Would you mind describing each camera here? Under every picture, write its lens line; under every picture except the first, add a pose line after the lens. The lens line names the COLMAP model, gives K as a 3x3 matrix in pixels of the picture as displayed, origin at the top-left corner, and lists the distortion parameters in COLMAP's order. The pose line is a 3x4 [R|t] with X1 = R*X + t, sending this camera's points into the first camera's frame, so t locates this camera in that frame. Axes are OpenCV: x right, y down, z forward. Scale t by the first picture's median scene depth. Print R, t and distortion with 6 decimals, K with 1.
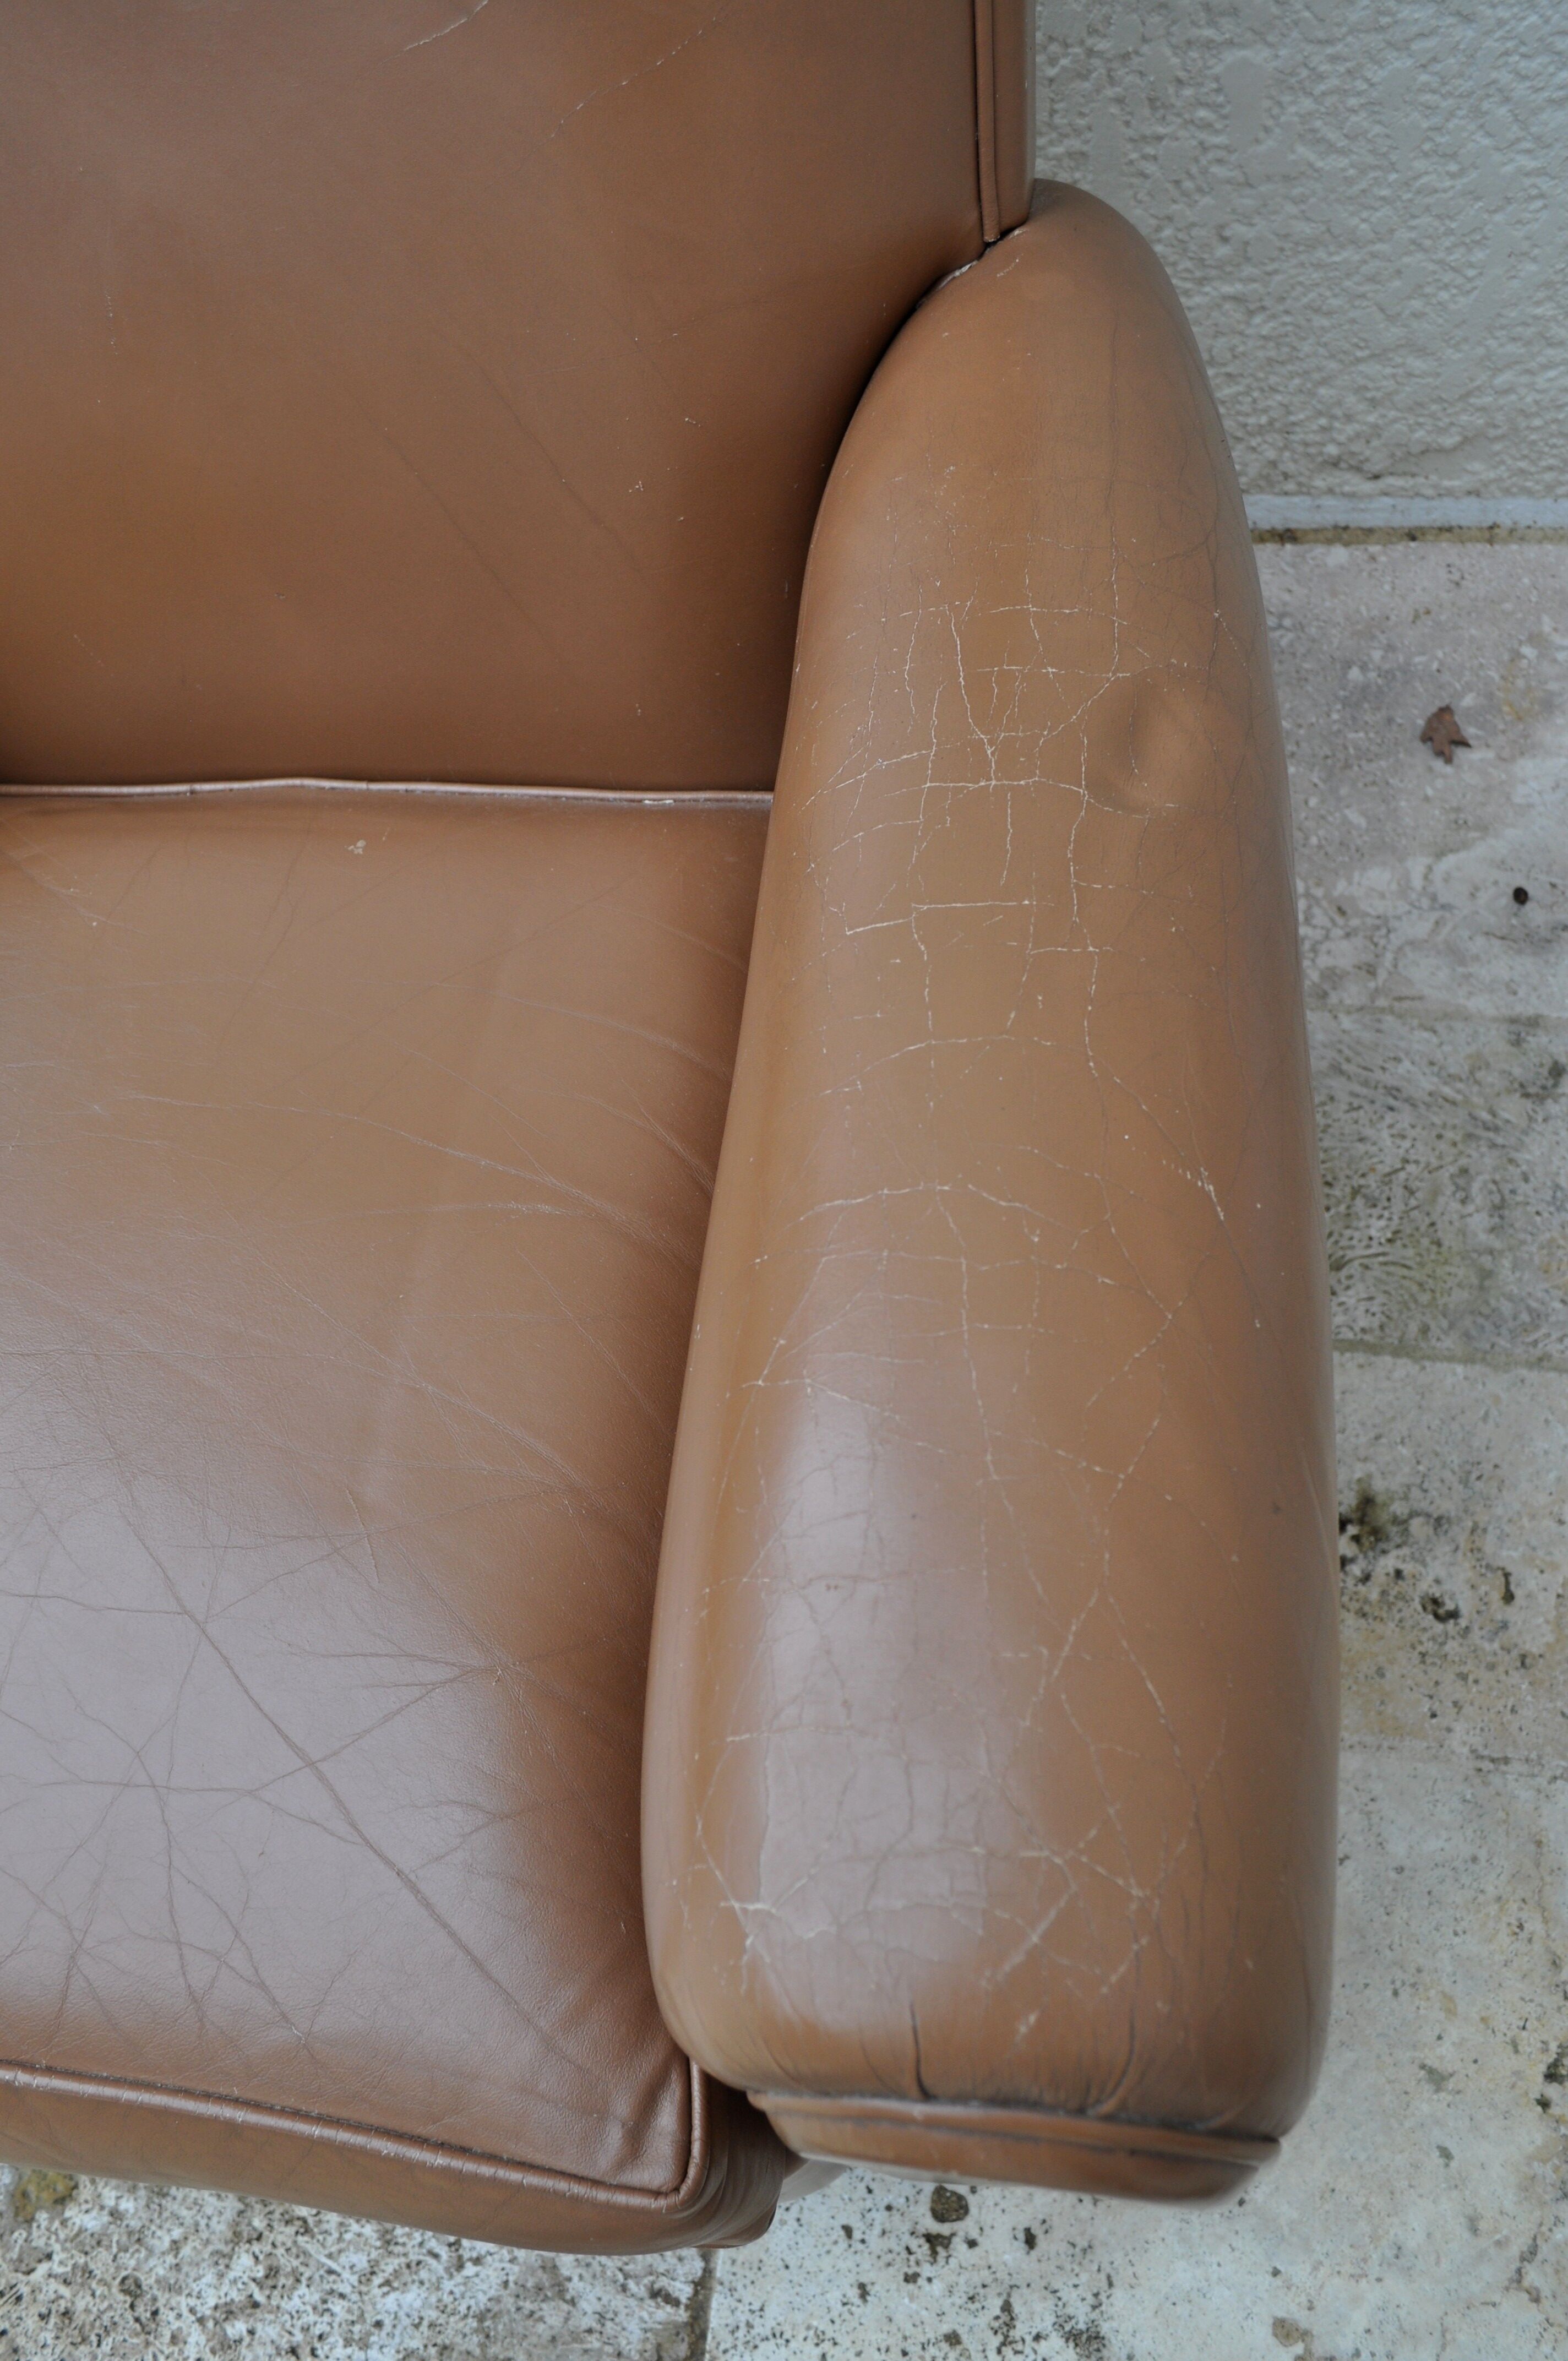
lens RADIAL K [[1972.5, 0, 784.0], [0, 1972.5, 1180.5], [0, 0, 1]] dist [-0.020701, 0.006443]
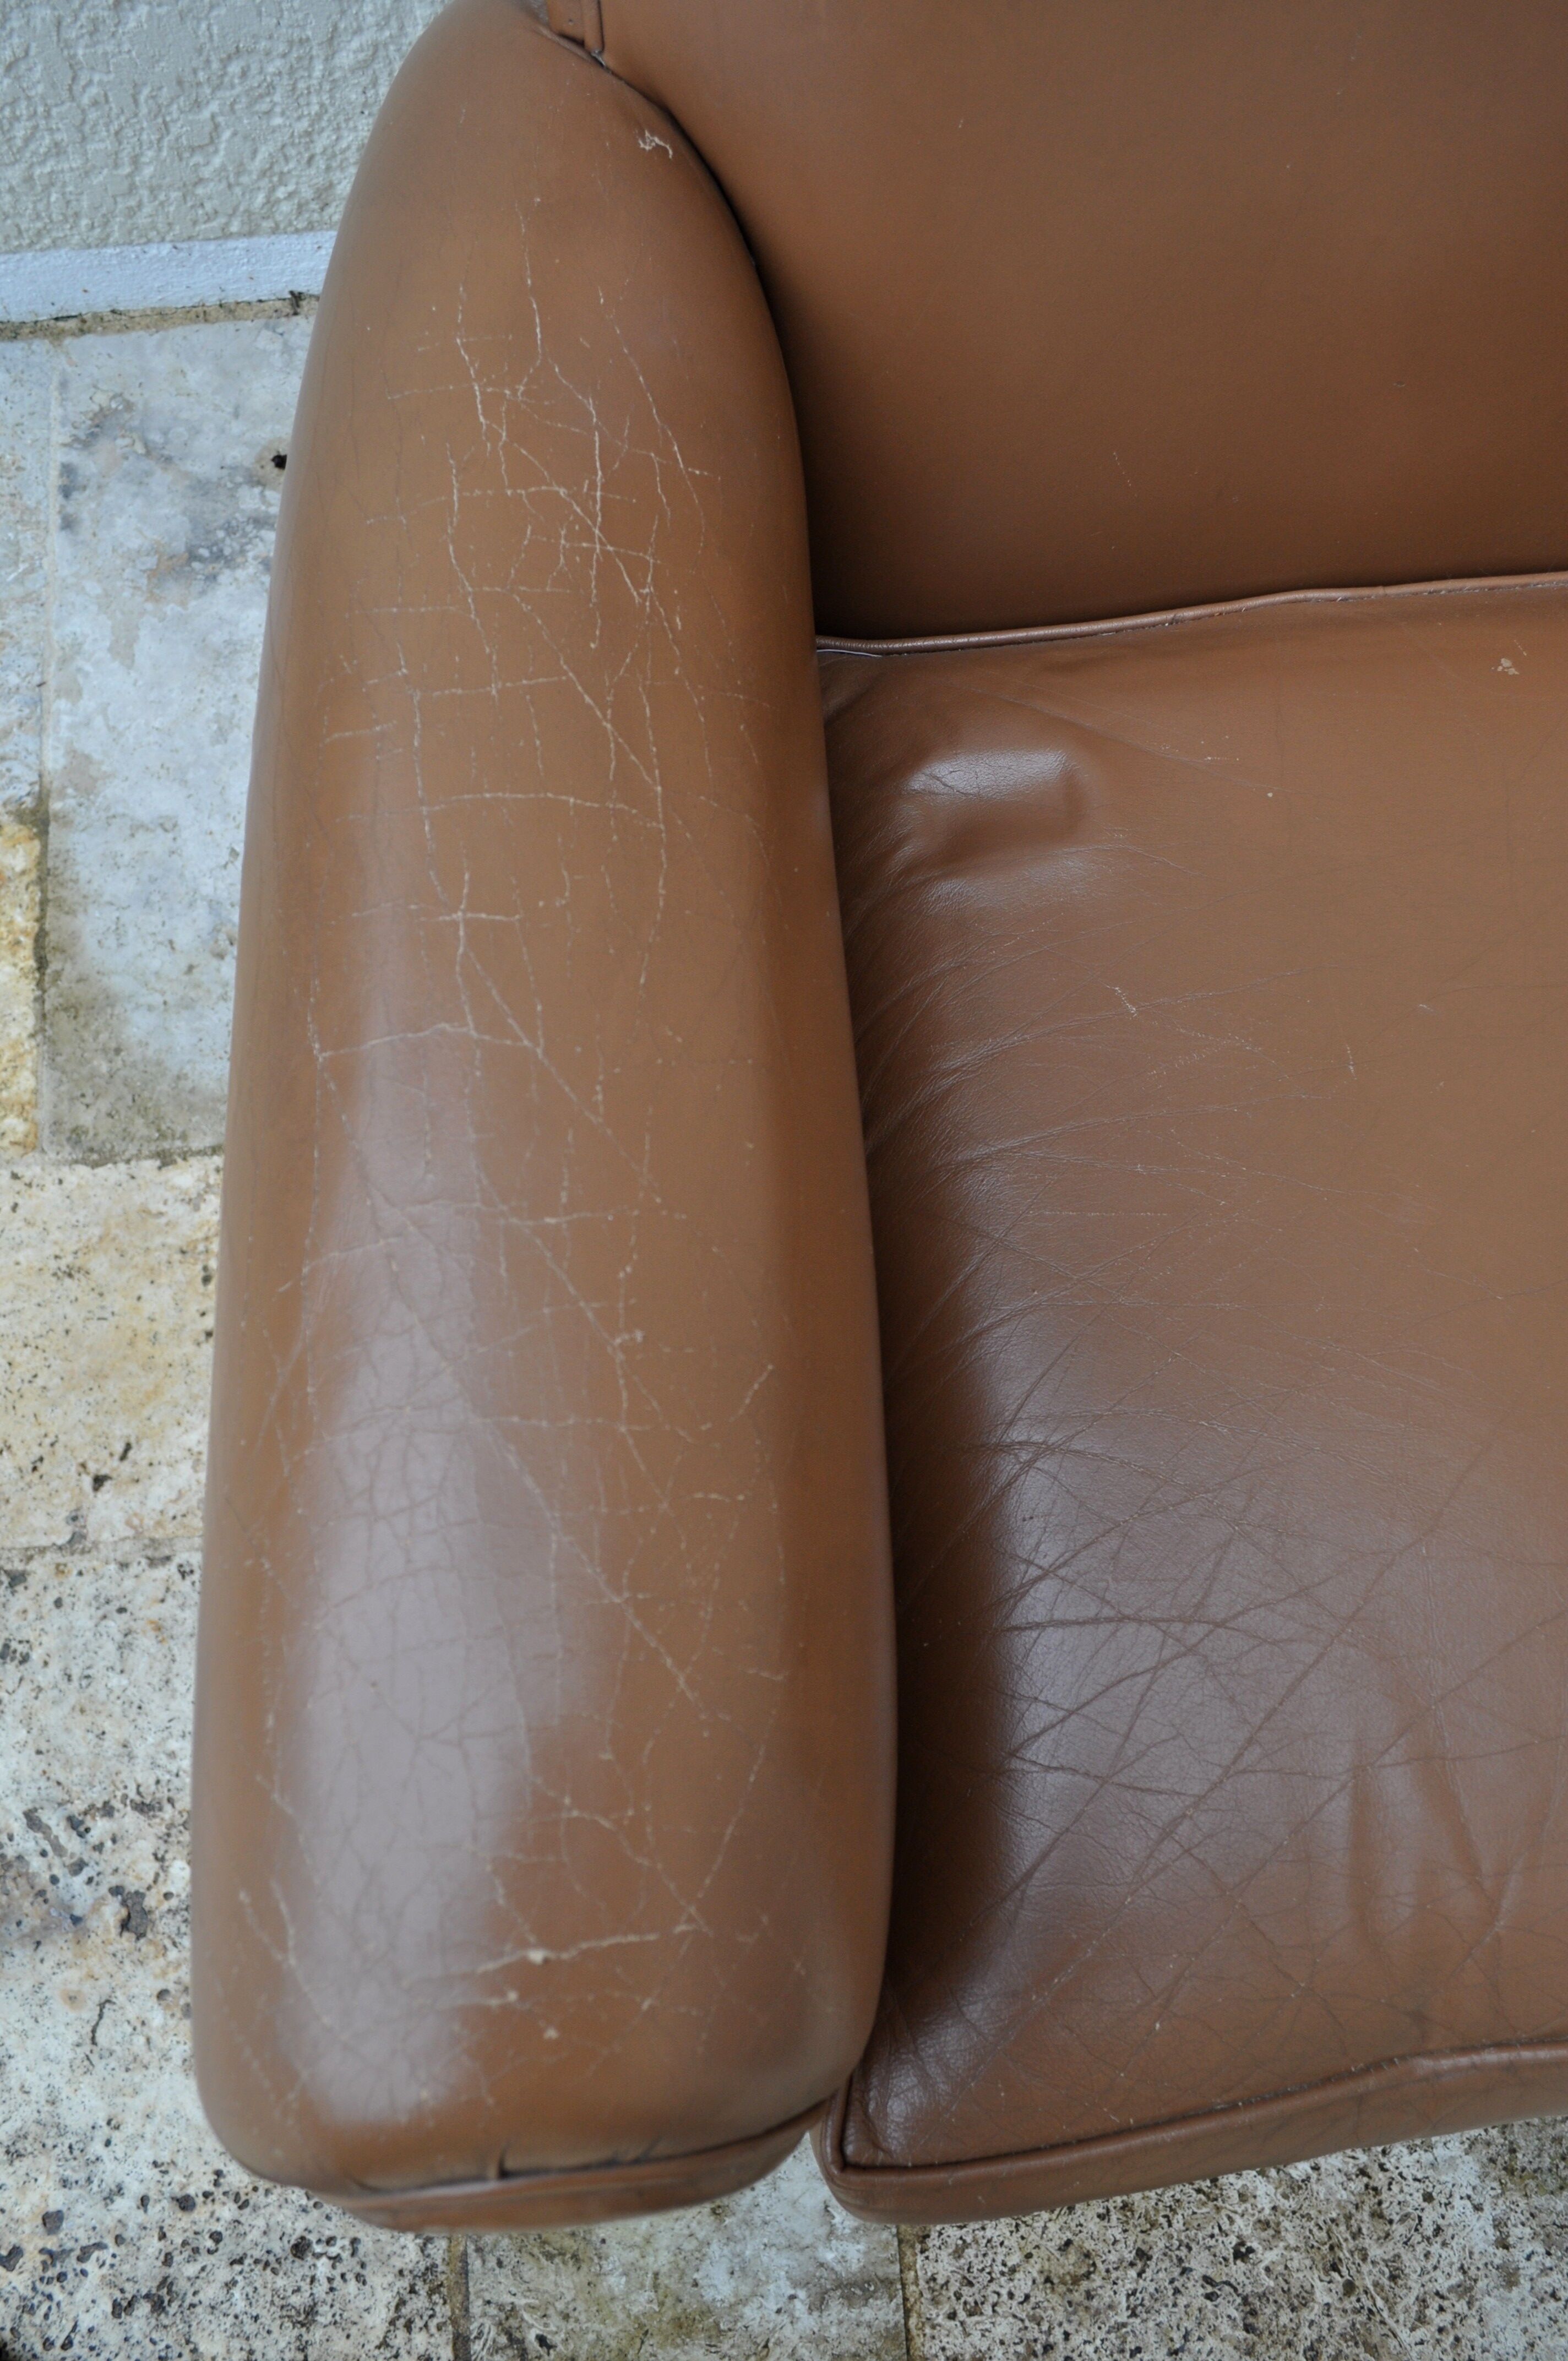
lens RADIAL K [[1972.5, 0, 784.0], [0, 1972.5, 1180.5], [0, 0, 1]] dist [-0.020701, 0.006443]
pose [[0.960651, -0.186401, 0.205925, -0.652078], [0.152677, 0.973697, 0.169129, -0.122087], [-0.232034, -0.131034, 0.963841, 0.155096]]
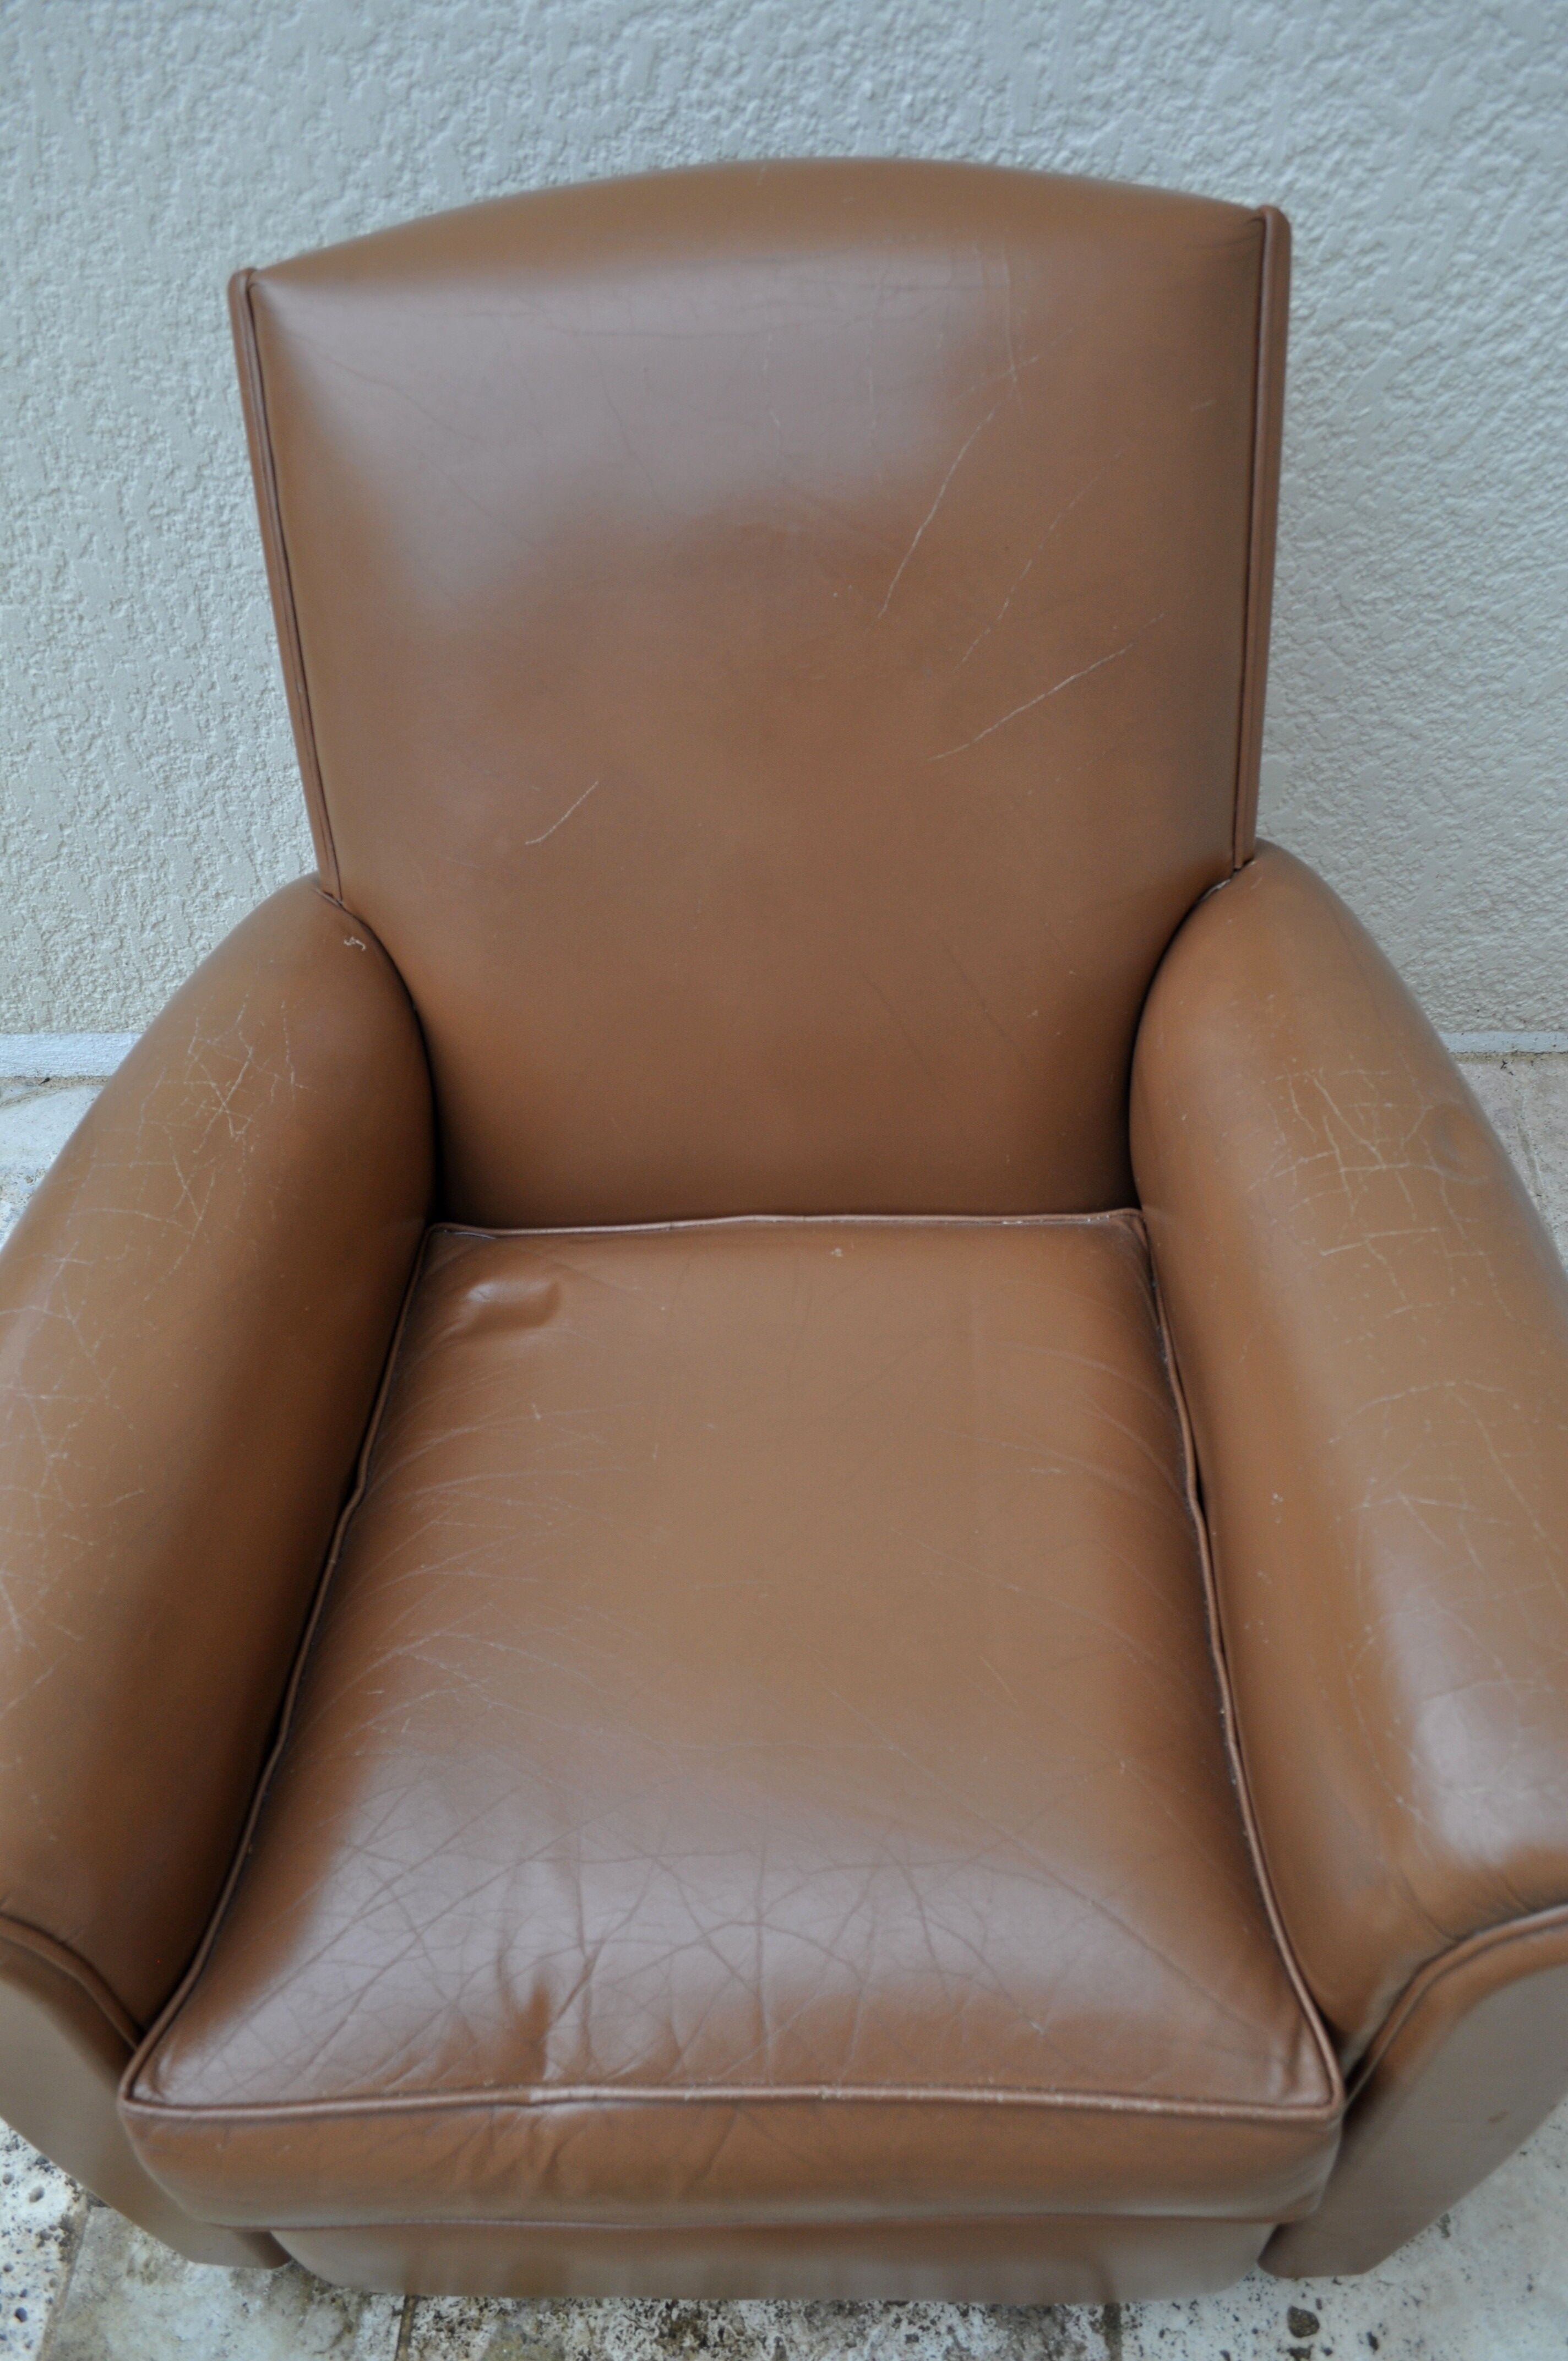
lens RADIAL K [[1828.7, 0, 784.0], [0, 1828.7, 1180.5], [0, 0, 1]] dist [-0.007562, -0.000601]
pose [[0.991251, -0.023039, 0.129961, -0.367129], [0.058026, 0.960457, -0.272314, 0.123331], [-0.118548, 0.277473, 0.953391, -0.251073]]
